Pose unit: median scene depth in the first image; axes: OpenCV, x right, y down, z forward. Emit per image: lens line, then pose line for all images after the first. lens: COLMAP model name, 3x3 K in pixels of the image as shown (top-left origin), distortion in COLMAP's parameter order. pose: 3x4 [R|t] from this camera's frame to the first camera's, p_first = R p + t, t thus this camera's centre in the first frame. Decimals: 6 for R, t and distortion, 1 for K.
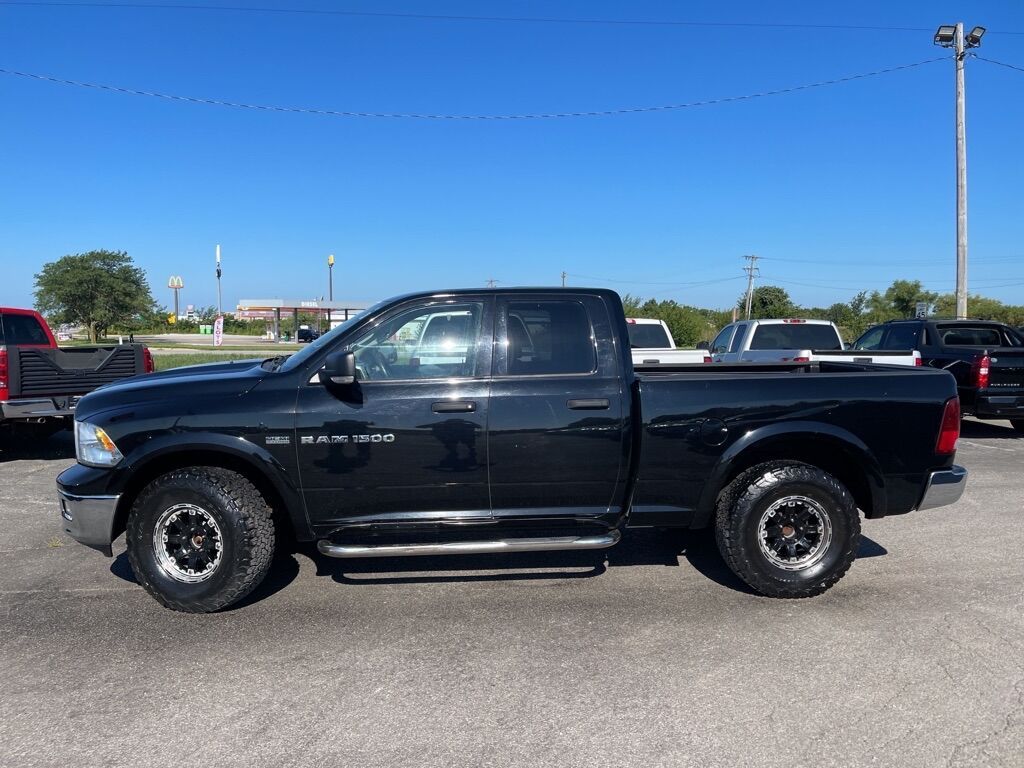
lens RADIAL K [[788.7, 0, 505.0], [0, 788.7, 369.8], [0, 0, 1]] dist [0.082586, -0.111522]
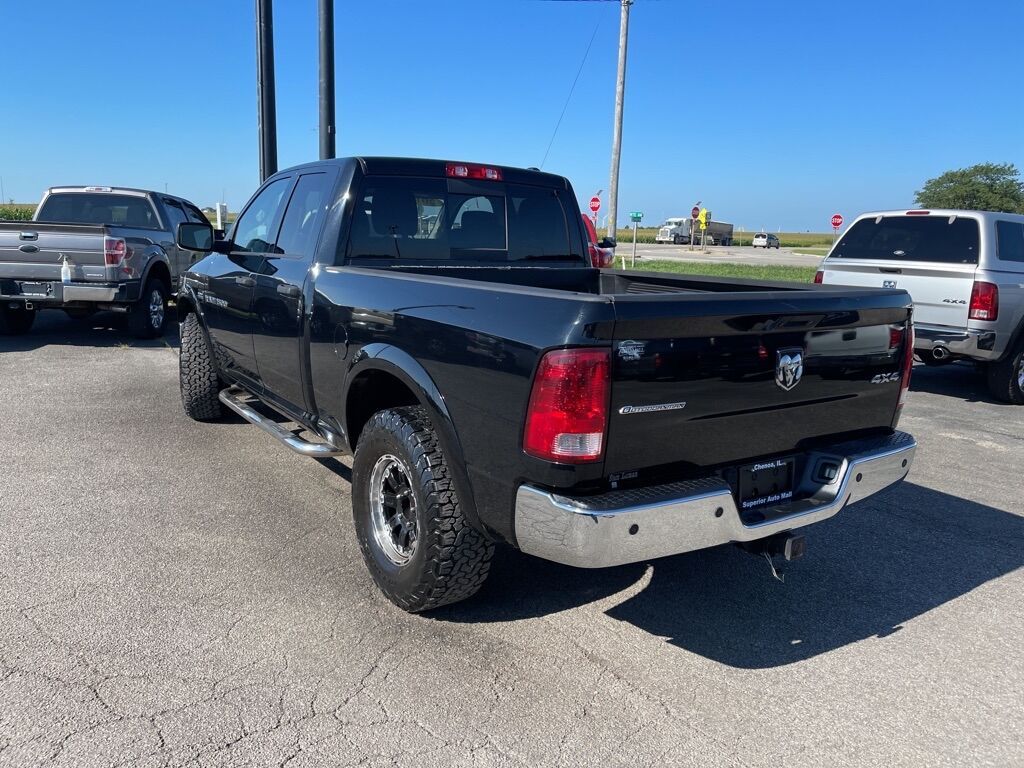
lens RADIAL K [[788.7, 0, 505.0], [0, 788.7, 369.8], [0, 0, 1]] dist [0.082586, -0.111522]
pose [[0.481211, 0.168157, -0.860325, 0.981915], [-0.083750, 0.985758, 0.145830, -0.017587], [0.872595, 0.001878, 0.488441, 0.765611]]
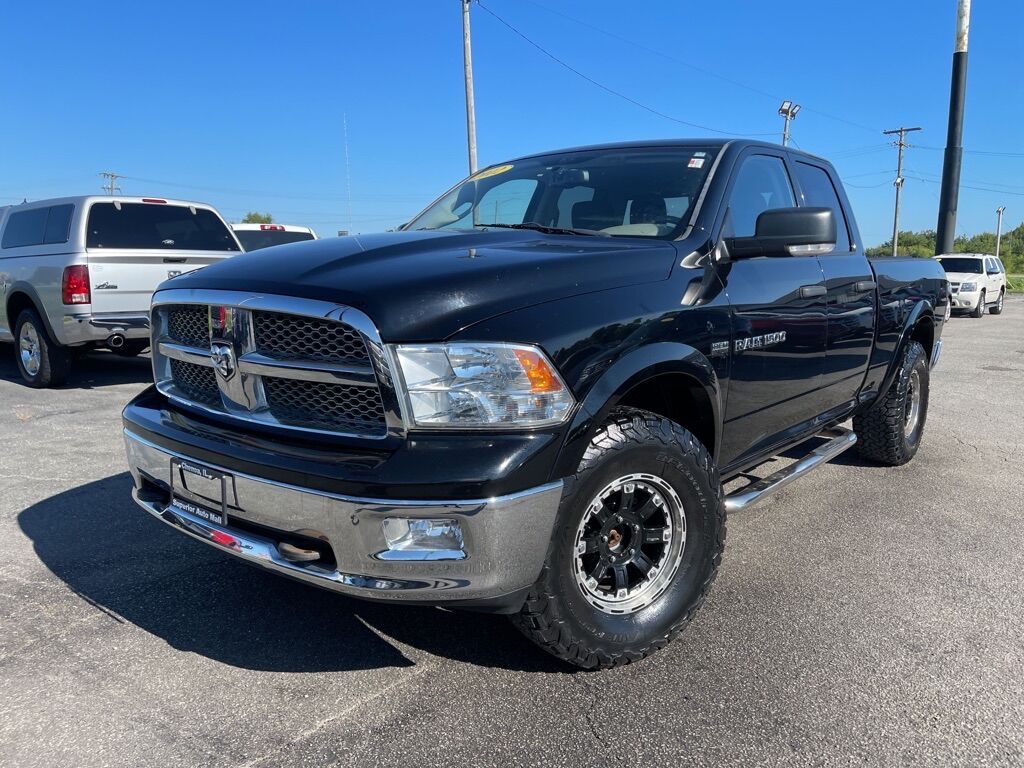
lens RADIAL K [[794.9, 0, 516.4], [0, 794.9, 373.1], [0, 0, 1]] dist [0.022257, -0.005623]
pose [[0.681359, -0.090040, 0.726390, -0.807719], [0.026546, 0.994792, 0.098410, 0.040574], [-0.731468, -0.047769, 0.680200, 0.657580]]
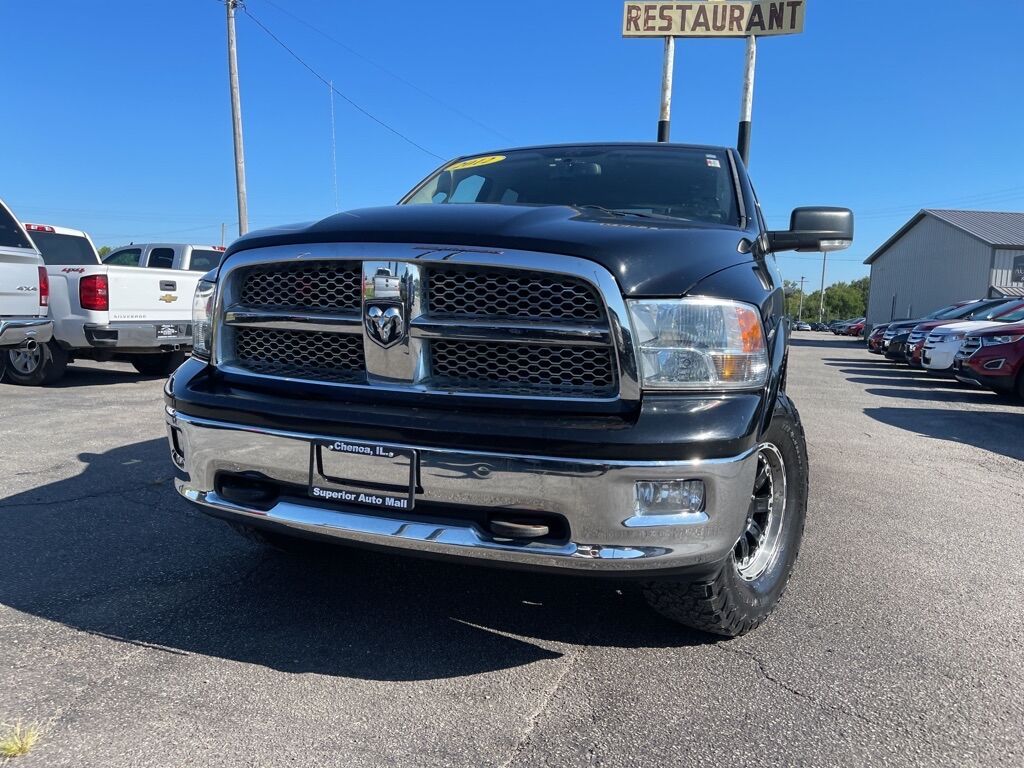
lens RADIAL K [[794.0, 0, 512.0], [0, 794.0, 384.0], [0, 0, 1]] dist [0.032370, -0.002074]
pose [[0.401101, -0.071641, 0.913228, -0.943629], [0.010024, 0.997221, 0.073828, 0.078538], [-0.915979, -0.020458, 0.400704, 0.894745]]
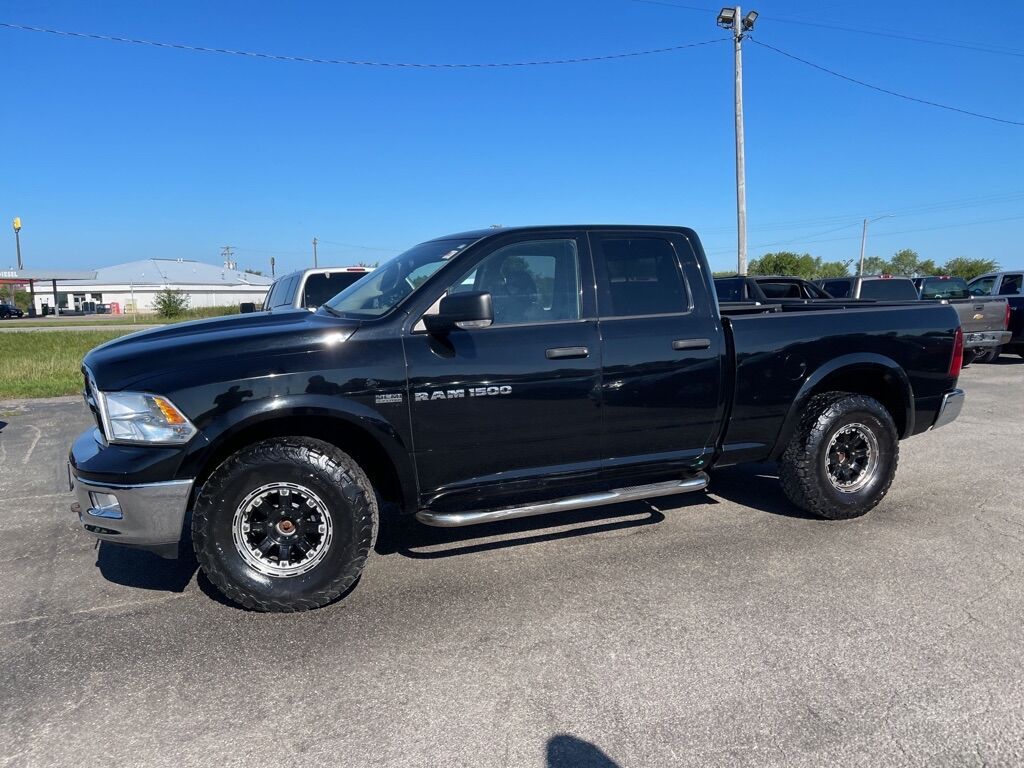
lens RADIAL K [[794.0, 0, 512.0], [0, 794.0, 384.0], [0, 0, 1]] dist [0.032370, -0.002074]
pose [[0.942258, -0.053114, 0.330648, -0.419239], [0.035129, 0.997572, 0.060139, 0.025083], [-0.333040, -0.045052, 0.941836, 0.147407]]
